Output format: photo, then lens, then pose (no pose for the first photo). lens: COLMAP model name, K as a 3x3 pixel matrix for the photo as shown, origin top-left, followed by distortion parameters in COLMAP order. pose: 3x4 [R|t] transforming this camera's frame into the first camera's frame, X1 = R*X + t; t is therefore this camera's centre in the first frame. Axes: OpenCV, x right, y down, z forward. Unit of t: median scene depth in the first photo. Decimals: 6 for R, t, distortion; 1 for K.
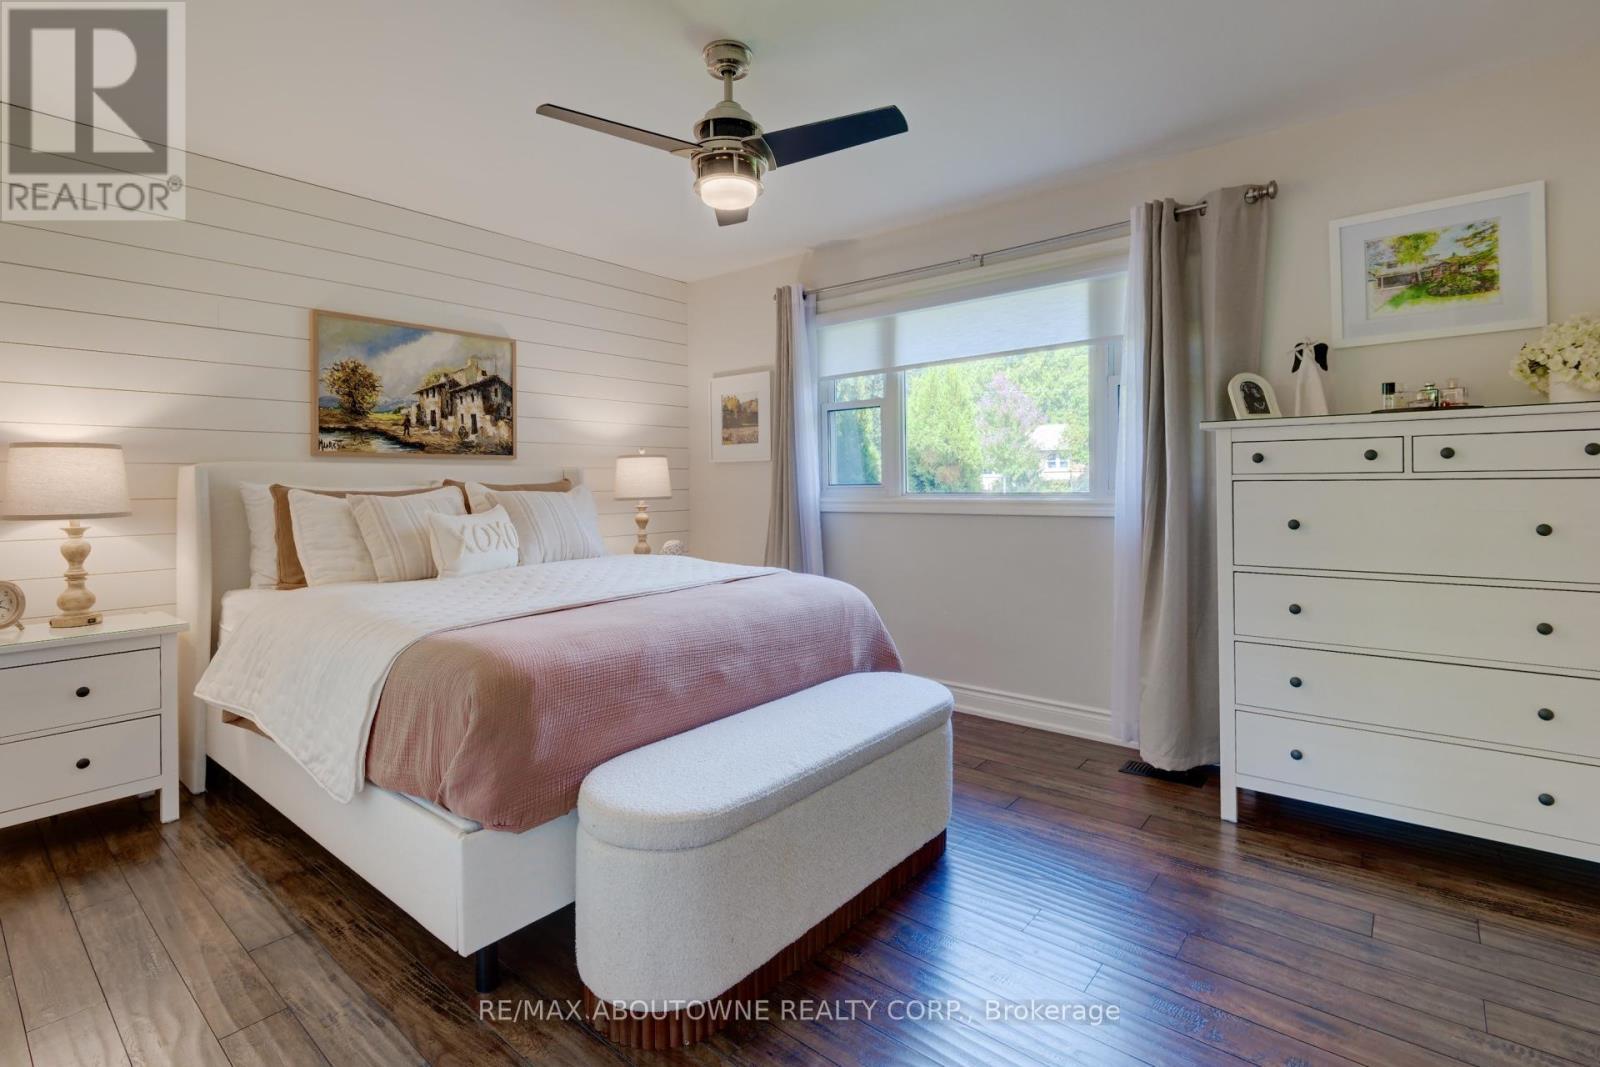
lens RADIAL K [[717.9, 0, 812.0], [0, 717.9, 480.2], [0, 0, 1]] dist [0.002880, -0.001131]
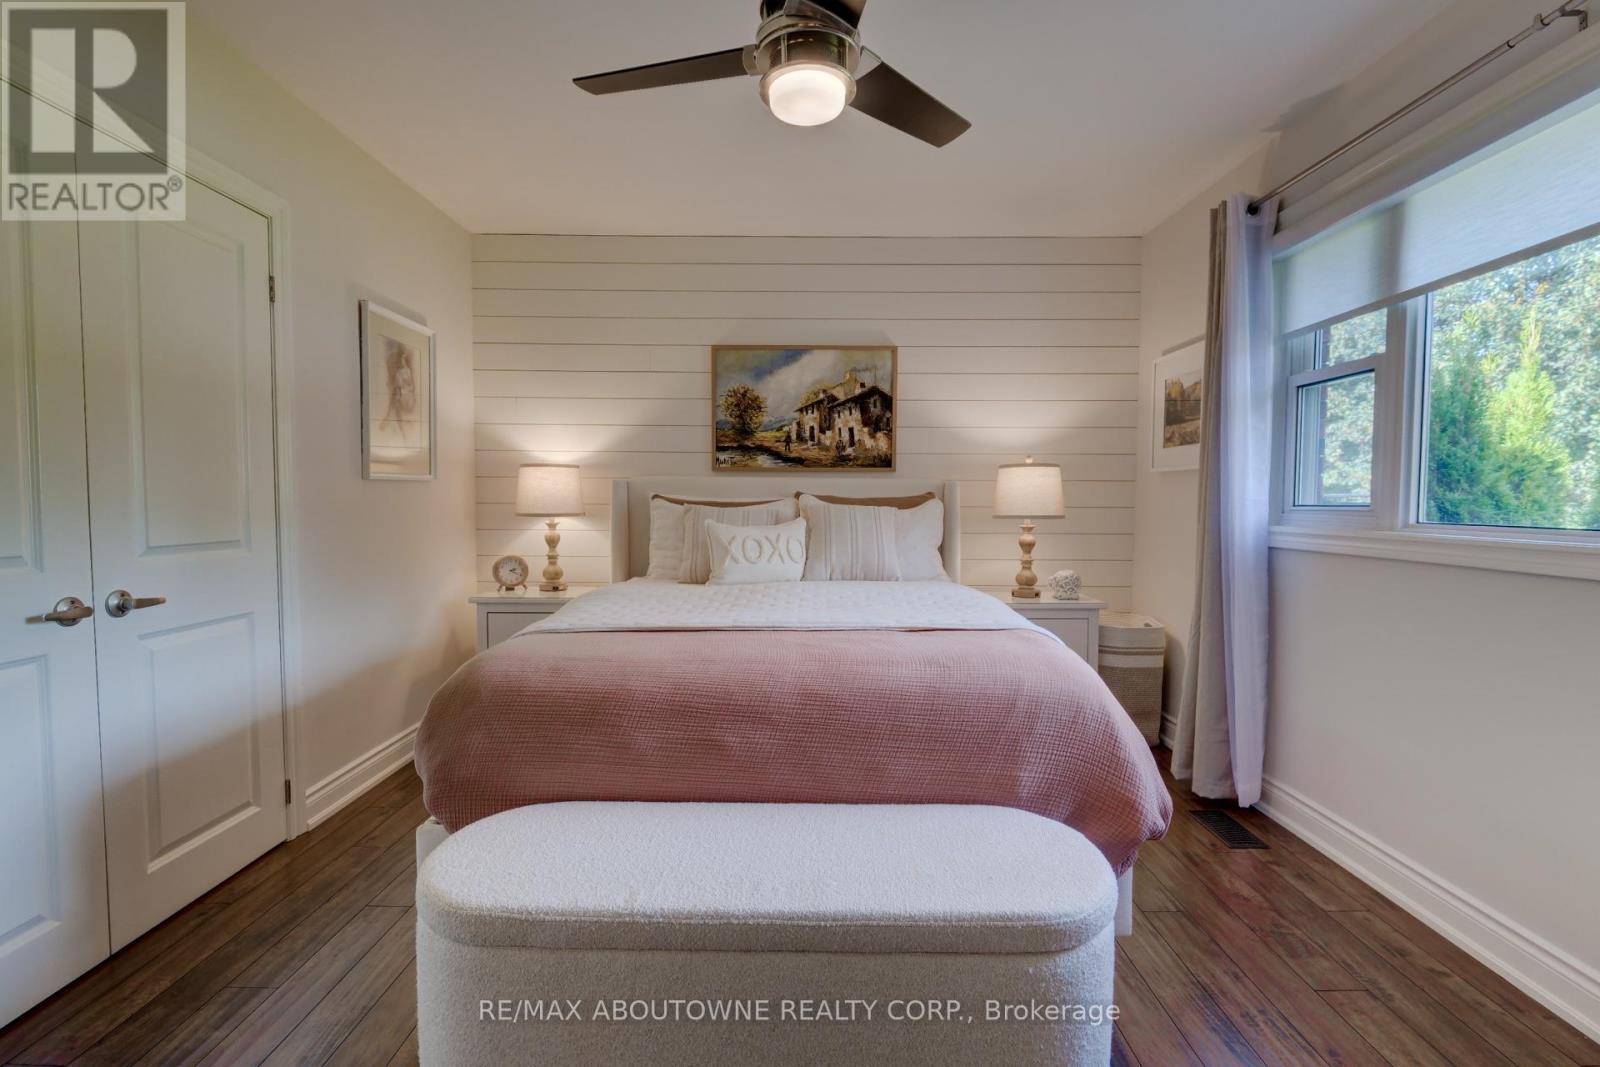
lens RADIAL K [[717.9, 0, 804.5], [0, 717.9, 533.5], [0, 0, 1]] dist [0.002880, -0.001131]
pose [[0.637023, 0.051148, -0.769146, 0.282398], [-0.009947, 0.998259, 0.058145, -0.001428], [0.770781, -0.029389, 0.636422, 0.321299]]
